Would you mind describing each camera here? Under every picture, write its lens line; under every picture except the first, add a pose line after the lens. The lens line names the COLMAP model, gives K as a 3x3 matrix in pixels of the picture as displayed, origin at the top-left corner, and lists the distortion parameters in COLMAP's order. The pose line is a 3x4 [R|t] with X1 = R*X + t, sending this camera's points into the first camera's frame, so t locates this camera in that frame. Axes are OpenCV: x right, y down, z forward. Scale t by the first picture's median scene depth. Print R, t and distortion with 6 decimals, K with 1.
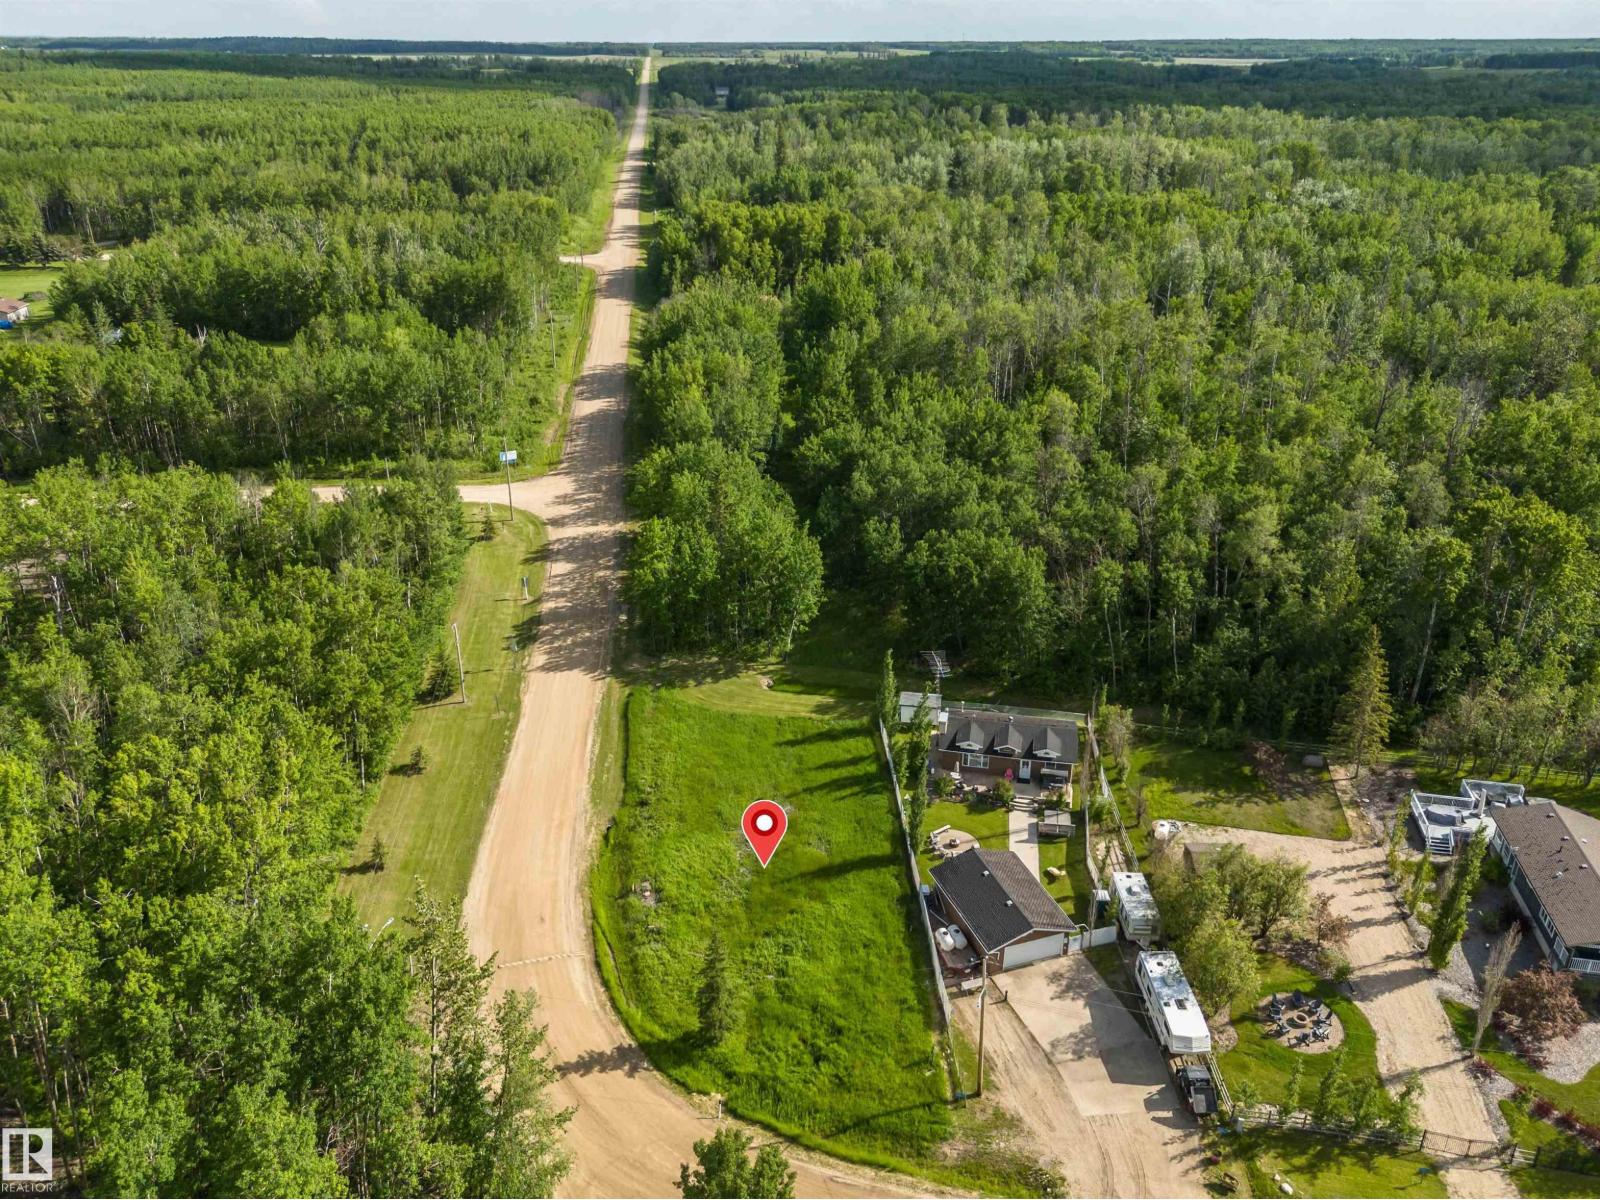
lens RADIAL K [[1187.7, 0, 800.0], [0, 1187.7, 600.0], [0, 0, 1]] dist [0.035878, 0.002234]
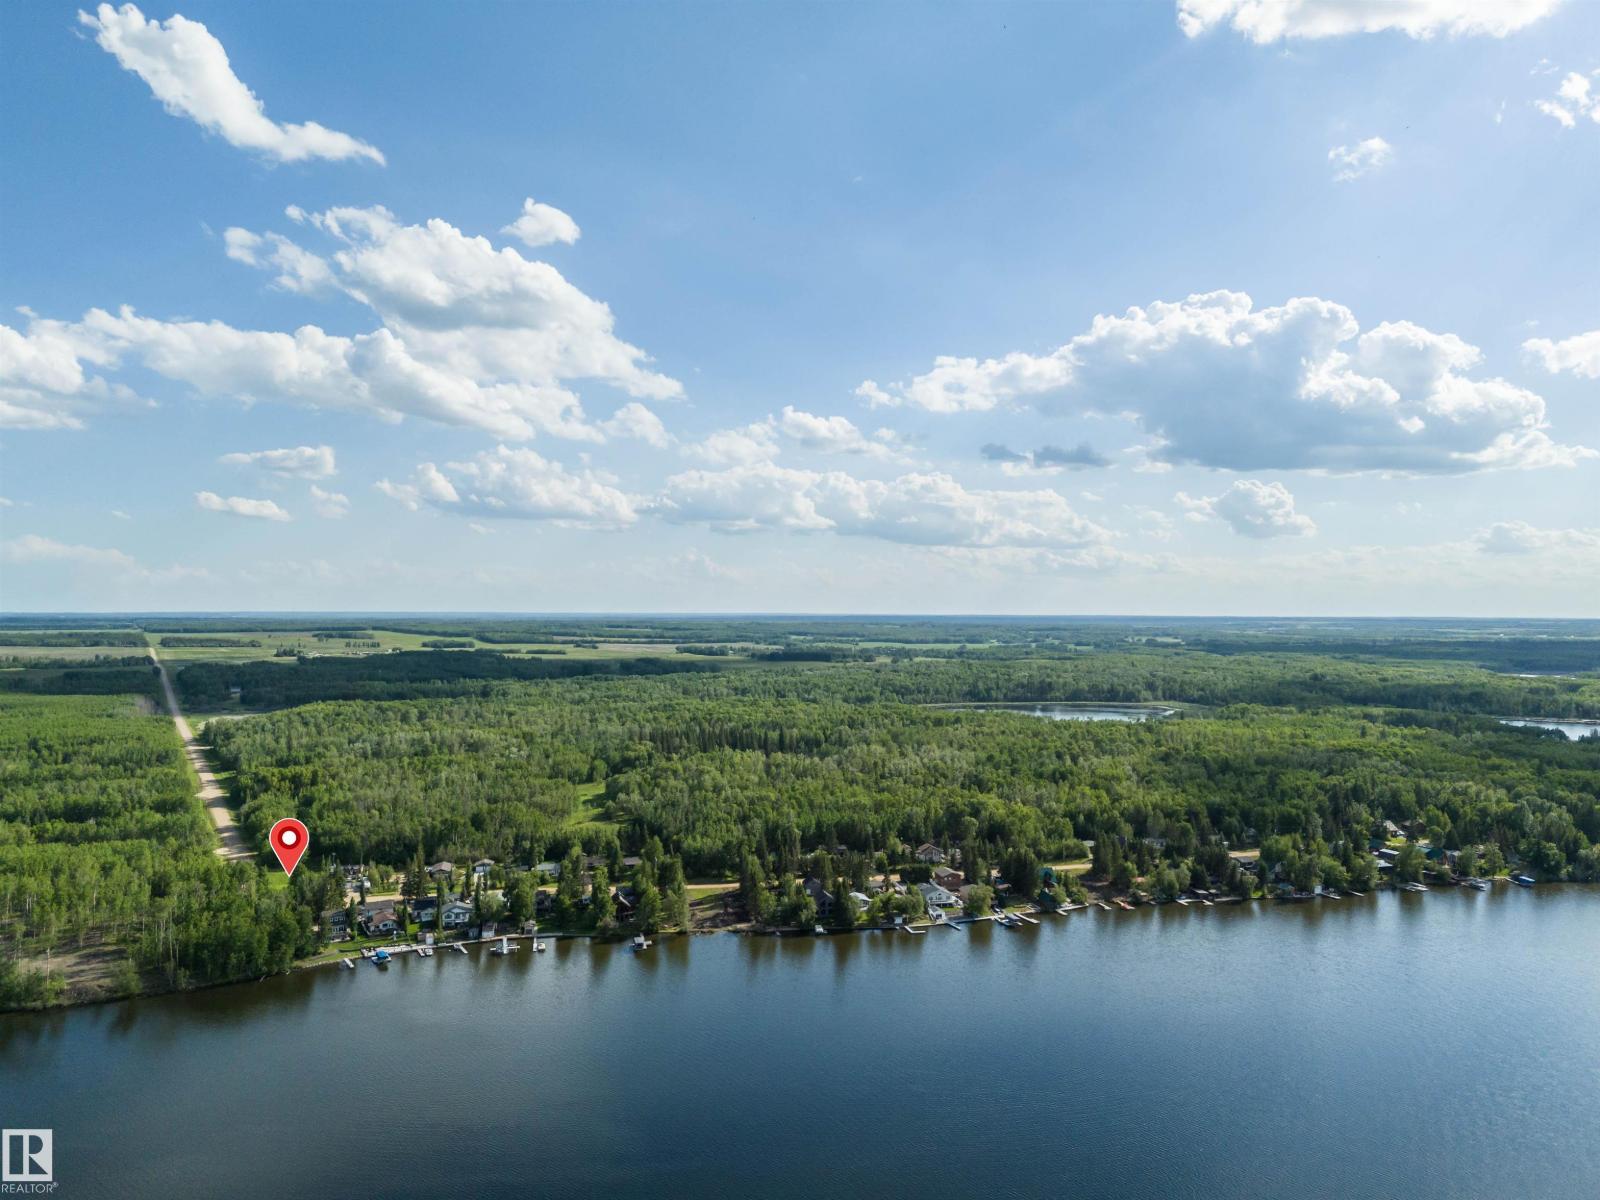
lens RADIAL K [[1187.7, 0, 800.0], [0, 1187.7, 600.0], [0, 0, 1]] dist [0.035878, 0.002234]
pose [[0.920272, 0.004794, 0.391250, -0.019326], [0.163842, 0.903320, -0.396446, 0.507684], [-0.355325, 0.428941, 0.830514, -1.570534]]
